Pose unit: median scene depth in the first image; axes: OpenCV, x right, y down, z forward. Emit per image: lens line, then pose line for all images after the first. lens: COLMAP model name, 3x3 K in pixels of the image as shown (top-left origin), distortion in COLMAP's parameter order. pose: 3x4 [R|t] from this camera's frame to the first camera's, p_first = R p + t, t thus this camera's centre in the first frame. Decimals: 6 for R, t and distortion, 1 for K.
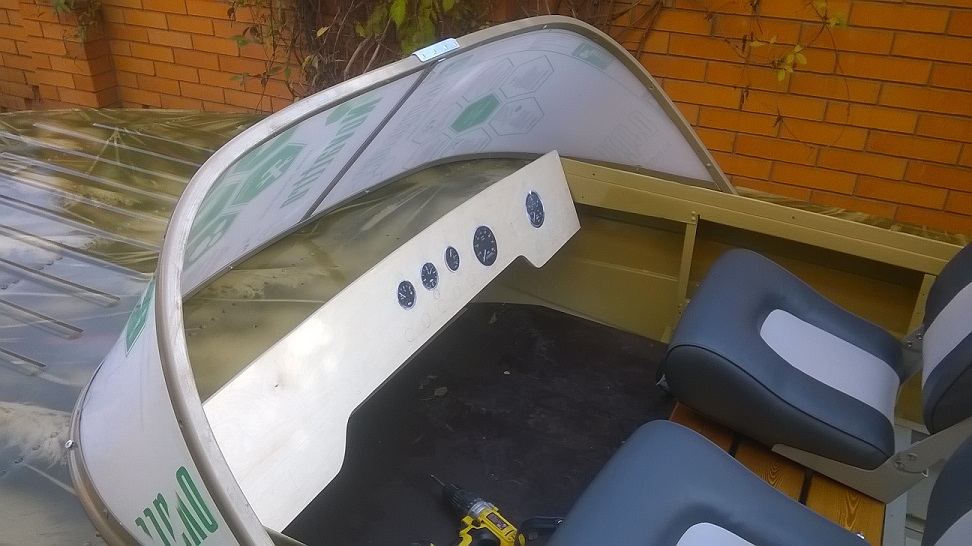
lens RADIAL K [[802.8, 0, 469.3], [0, 802.8, 271.7], [0, 0, 1]] dist [0.047648, -0.012550]
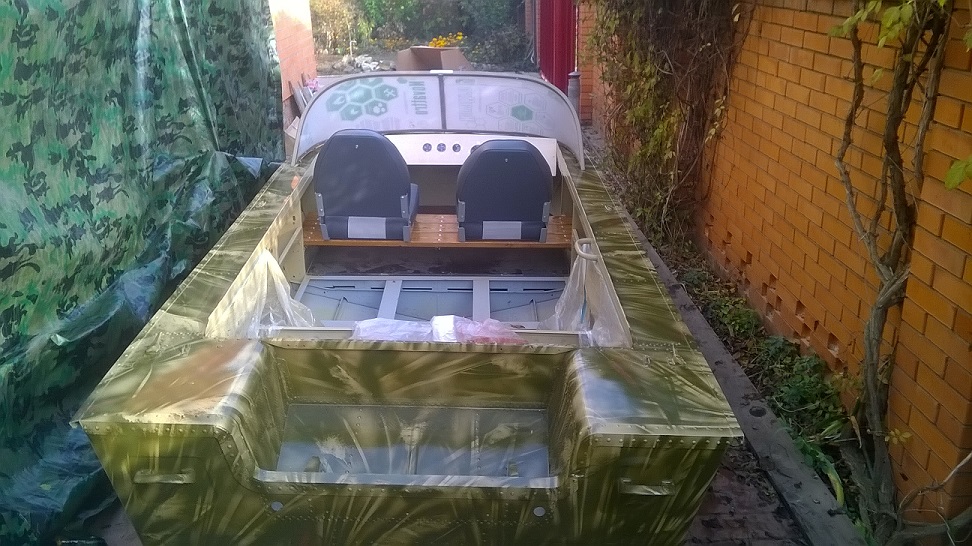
lens RADIAL K [[829.8, 0, 486.0], [0, 829.8, 273.0], [0, 0, 1]] dist [0.168590, -0.001736]
pose [[0.477282, 0.296013, -0.827392, 2.171259], [-0.411289, 0.907310, 0.087353, 0.071338], [0.776559, 0.298605, 0.554790, -0.369137]]
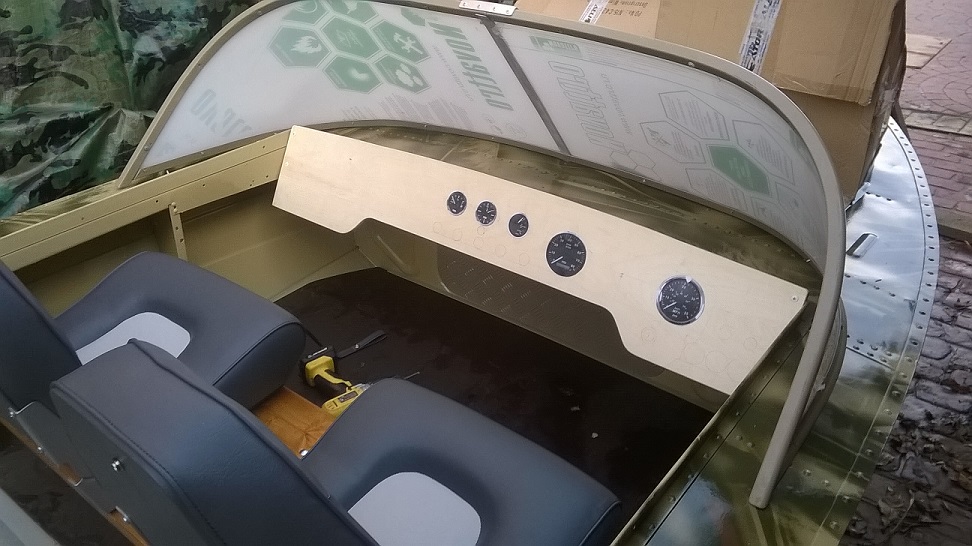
lens RADIAL K [[802.8, 0, 469.3], [0, 802.8, 271.7], [0, 0, 1]] dist [0.047648, -0.012550]
pose [[-0.191348, 0.456598, -0.868852, 0.761625], [-0.474723, 0.731731, 0.489088, -0.371857], [0.859083, 0.506050, 0.076743, 0.738200]]
